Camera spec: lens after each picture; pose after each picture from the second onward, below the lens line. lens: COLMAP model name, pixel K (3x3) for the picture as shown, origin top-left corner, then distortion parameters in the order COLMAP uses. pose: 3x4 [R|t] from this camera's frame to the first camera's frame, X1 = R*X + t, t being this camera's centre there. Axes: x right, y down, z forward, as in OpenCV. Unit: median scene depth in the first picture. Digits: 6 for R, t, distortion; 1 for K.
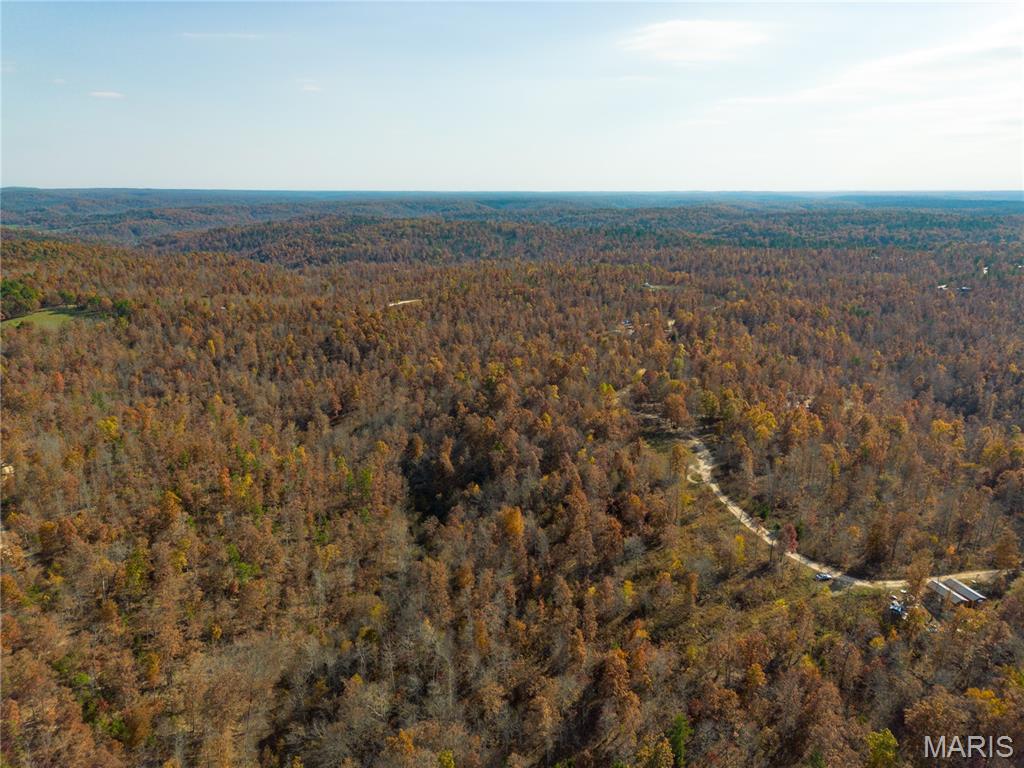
lens RADIAL K [[720.3, 0, 513.2], [0, 720.3, 387.0], [0, 0, 1]] dist [0.078772, -0.072162]
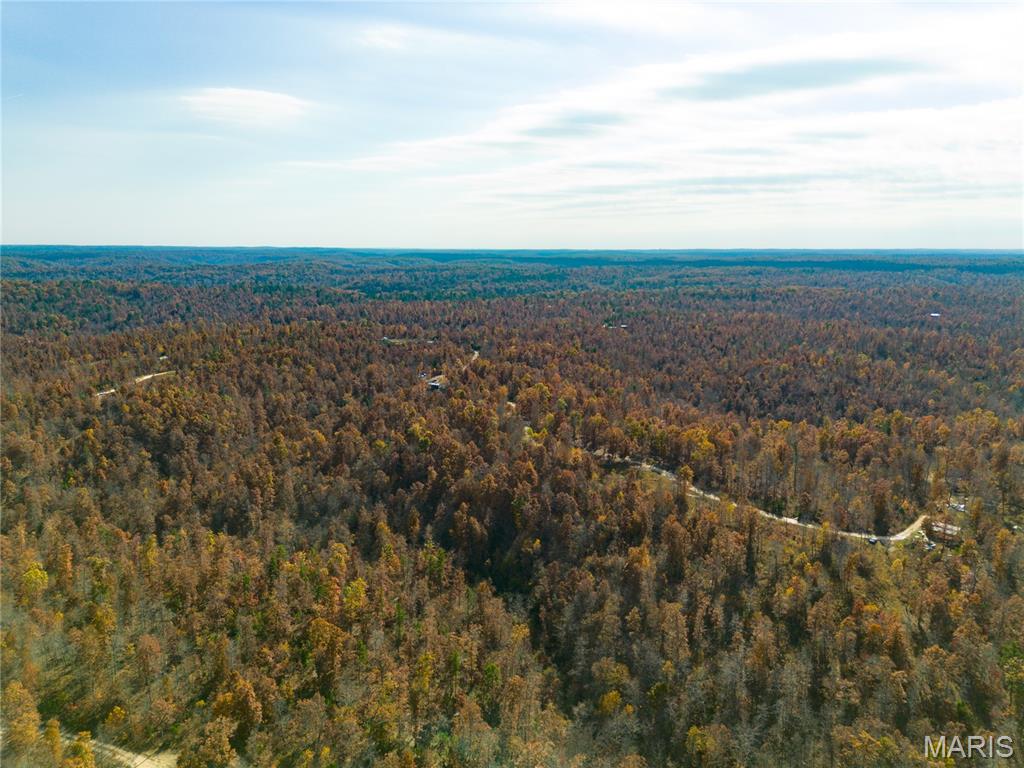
lens RADIAL K [[716.8, 0, 513.9], [0, 716.8, 399.4], [0, 0, 1]] dist [0.080496, -0.077055]
pose [[0.839157, -0.113448, 0.531926, -0.107035], [0.143020, 0.989613, -0.014564, -0.008617], [-0.524749, 0.088298, 0.846665, 0.028883]]
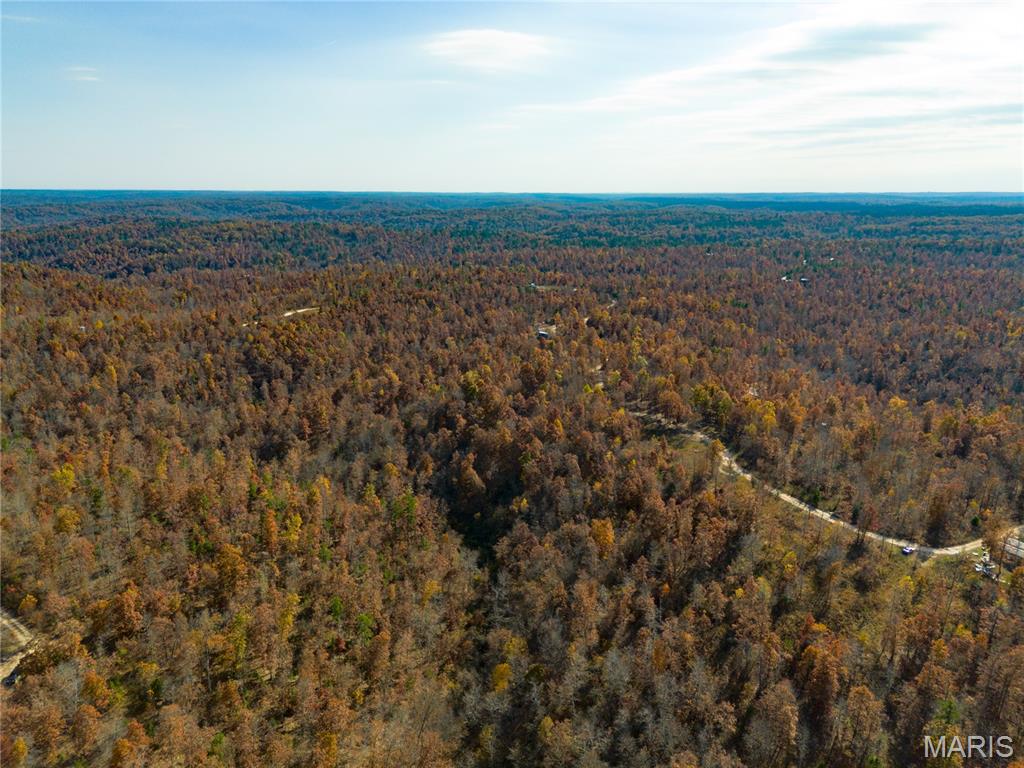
lens RADIAL K [[716.8, 0, 513.9], [0, 716.8, 399.4], [0, 0, 1]] dist [0.080496, -0.077055]
pose [[0.965381, -0.072801, 0.250480, -0.053685], [0.068786, 0.997324, 0.024760, -0.004062], [-0.251612, -0.006673, 0.967805, 0.013919]]
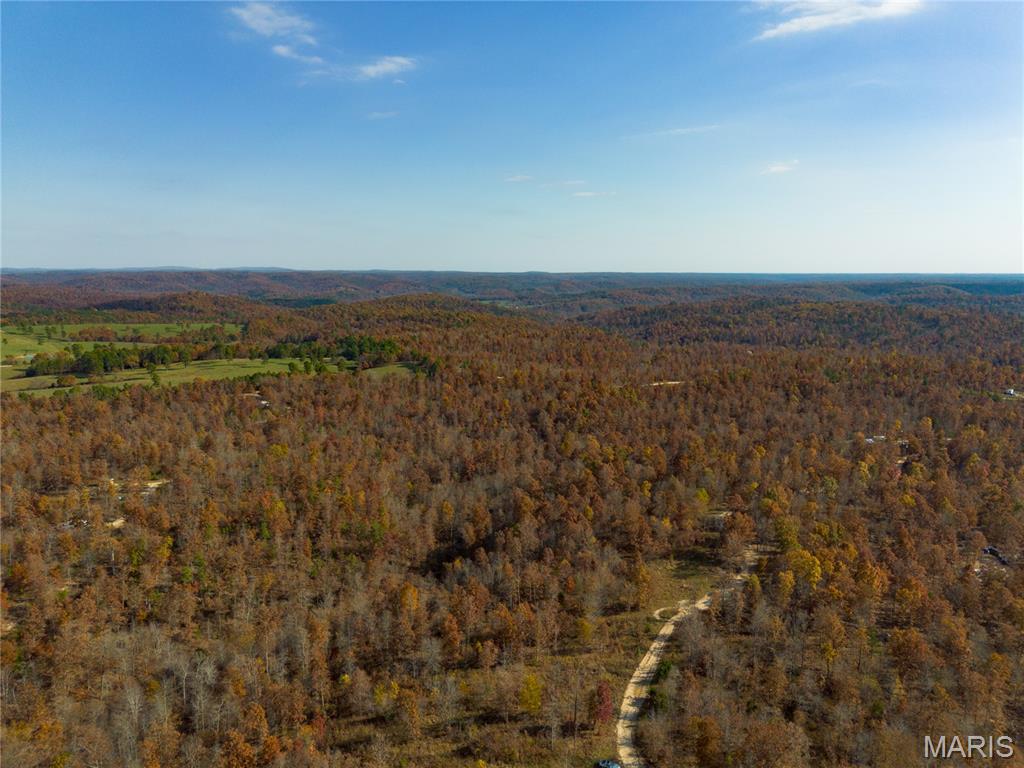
lens RADIAL K [[716.8, 0, 513.9], [0, 716.8, 399.4], [0, 0, 1]] dist [0.080496, -0.077055]
pose [[0.816287, 0.107076, -0.567636, 0.099654], [-0.158252, 0.986527, -0.041481, -0.009395], [0.555547, 0.123690, 0.822234, 0.037147]]
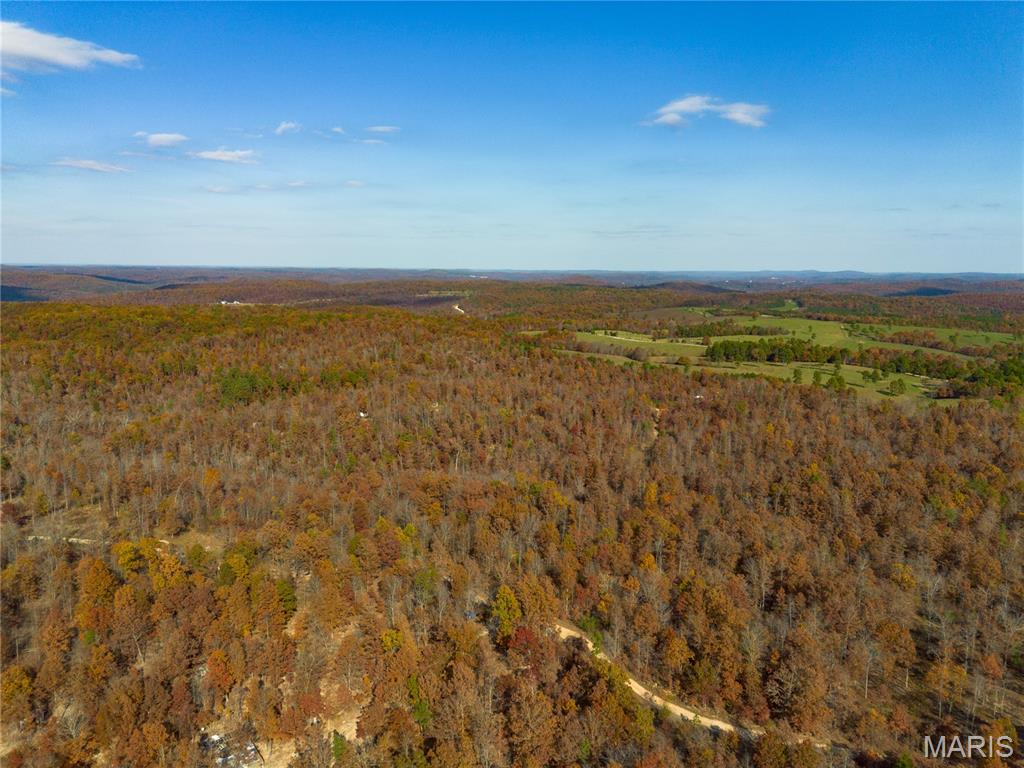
lens RADIAL K [[716.8, 0, 513.9], [0, 716.8, 399.4], [0, 0, 1]] dist [0.080496, -0.077055]
pose [[-0.367557, 0.165034, -0.915241, 0.171583], [-0.256485, 0.927974, 0.270333, -0.080775], [0.893934, 0.334108, -0.298755, 0.299683]]
